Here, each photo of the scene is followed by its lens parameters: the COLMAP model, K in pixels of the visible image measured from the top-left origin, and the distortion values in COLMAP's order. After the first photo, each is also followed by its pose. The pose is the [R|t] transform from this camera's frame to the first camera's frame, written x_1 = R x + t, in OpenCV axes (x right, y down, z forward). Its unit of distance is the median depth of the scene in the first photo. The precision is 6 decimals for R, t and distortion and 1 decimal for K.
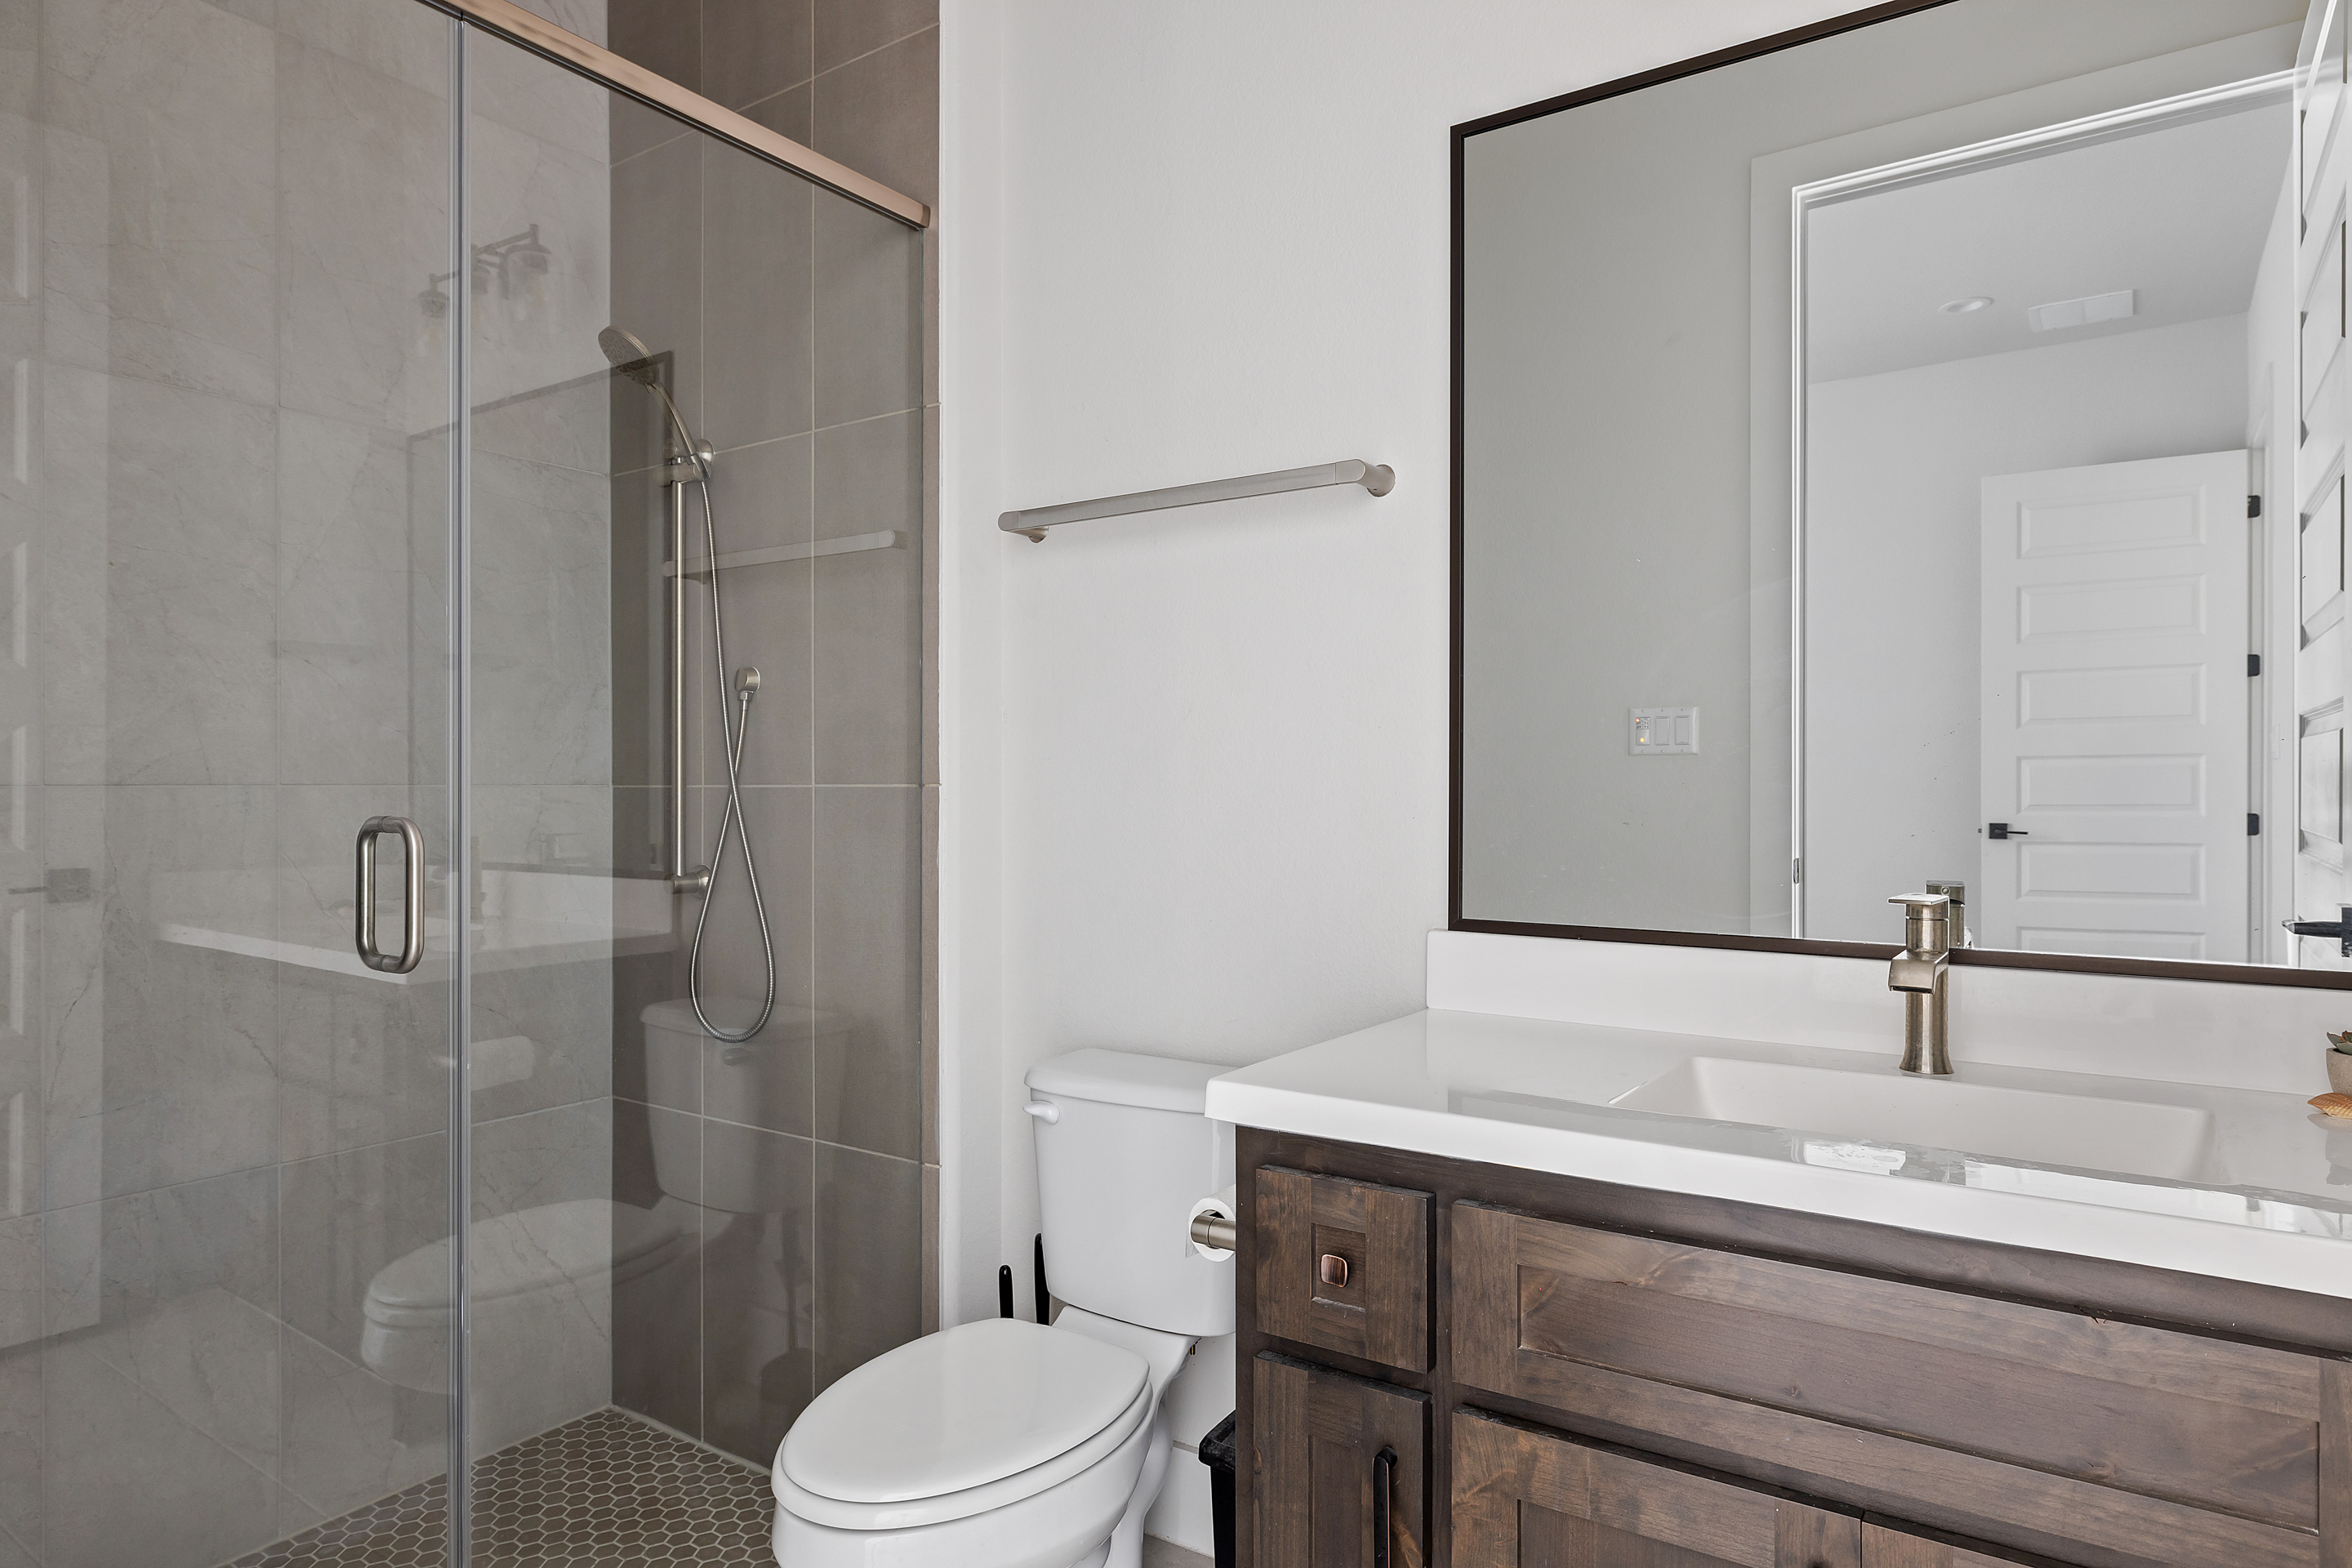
lens RADIAL K [[1397.8, 0, 1175.1], [0, 1397.8, 783.8], [0, 0, 1]] dist [0.002823, 0.000468]
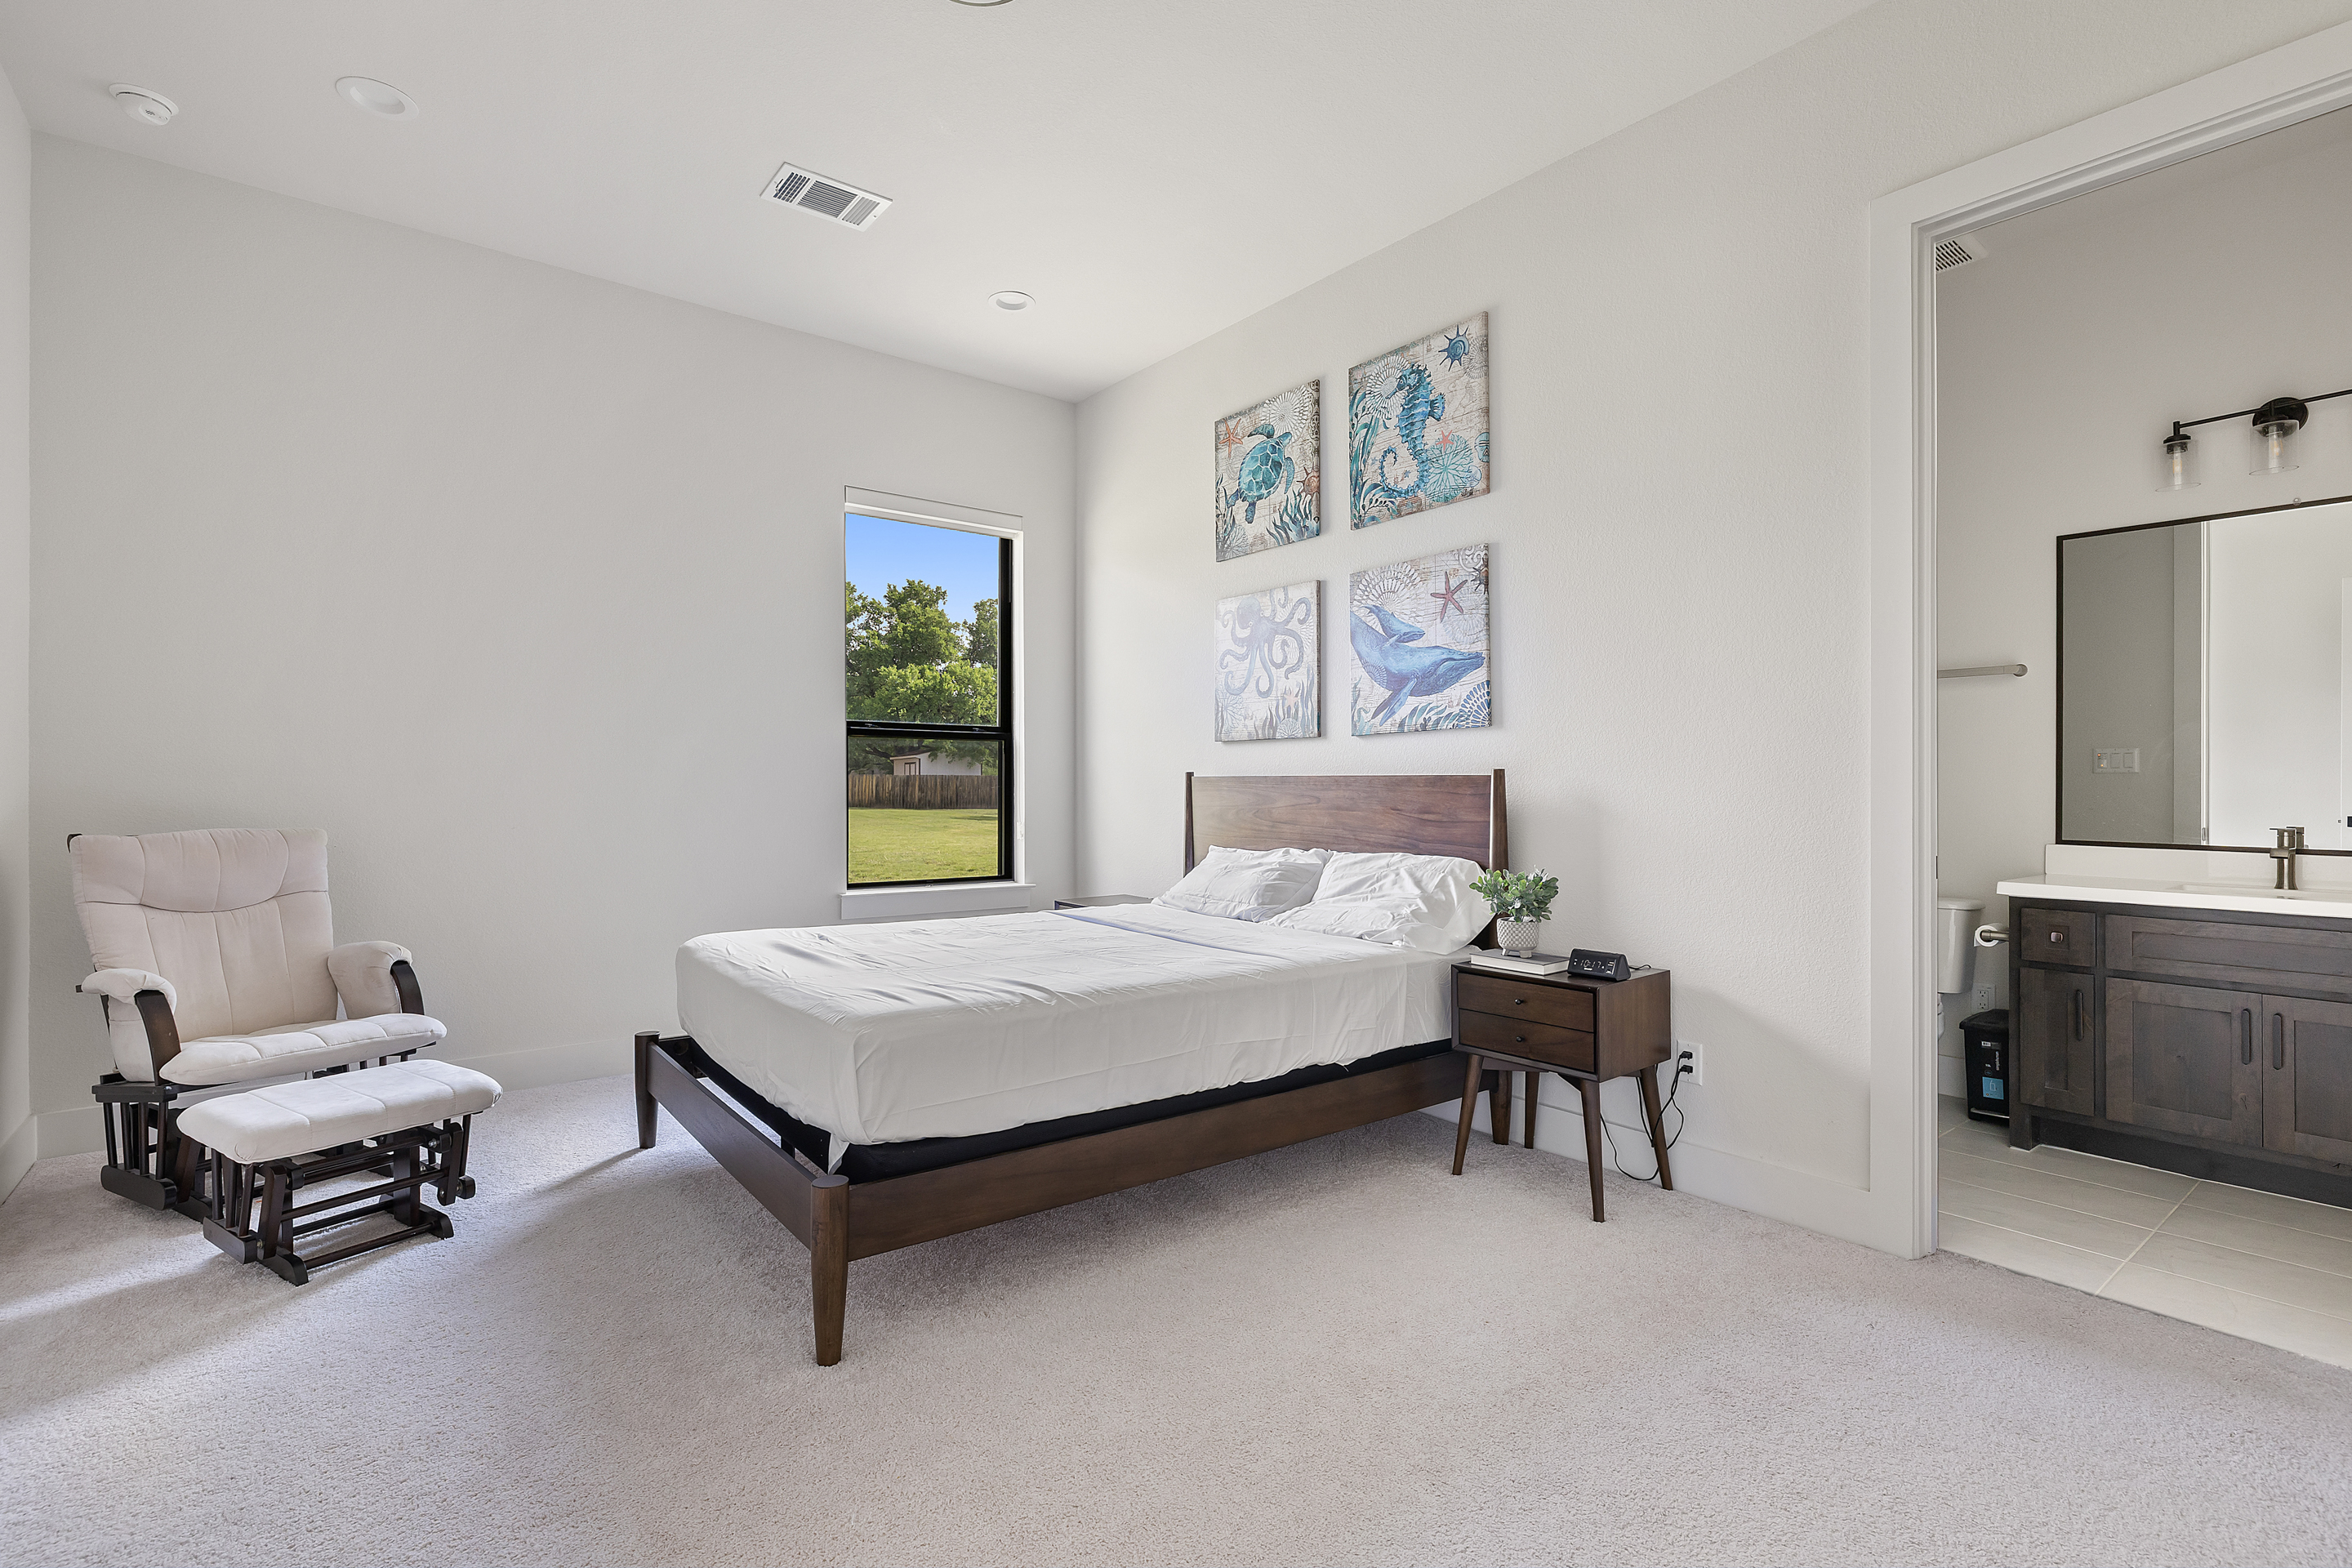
lens RADIAL K [[1085.8, 0, 1177.7], [0, 1085.8, 786.9], [0, 0, 1]] dist [-0.000942, 0.000022]
pose [[0.952658, -0.000195, -0.304043, -0.959820], [-0.000411, 0.999998, -0.001930, 0.003481], [0.304043, 0.001963, 0.952656, -1.825410]]
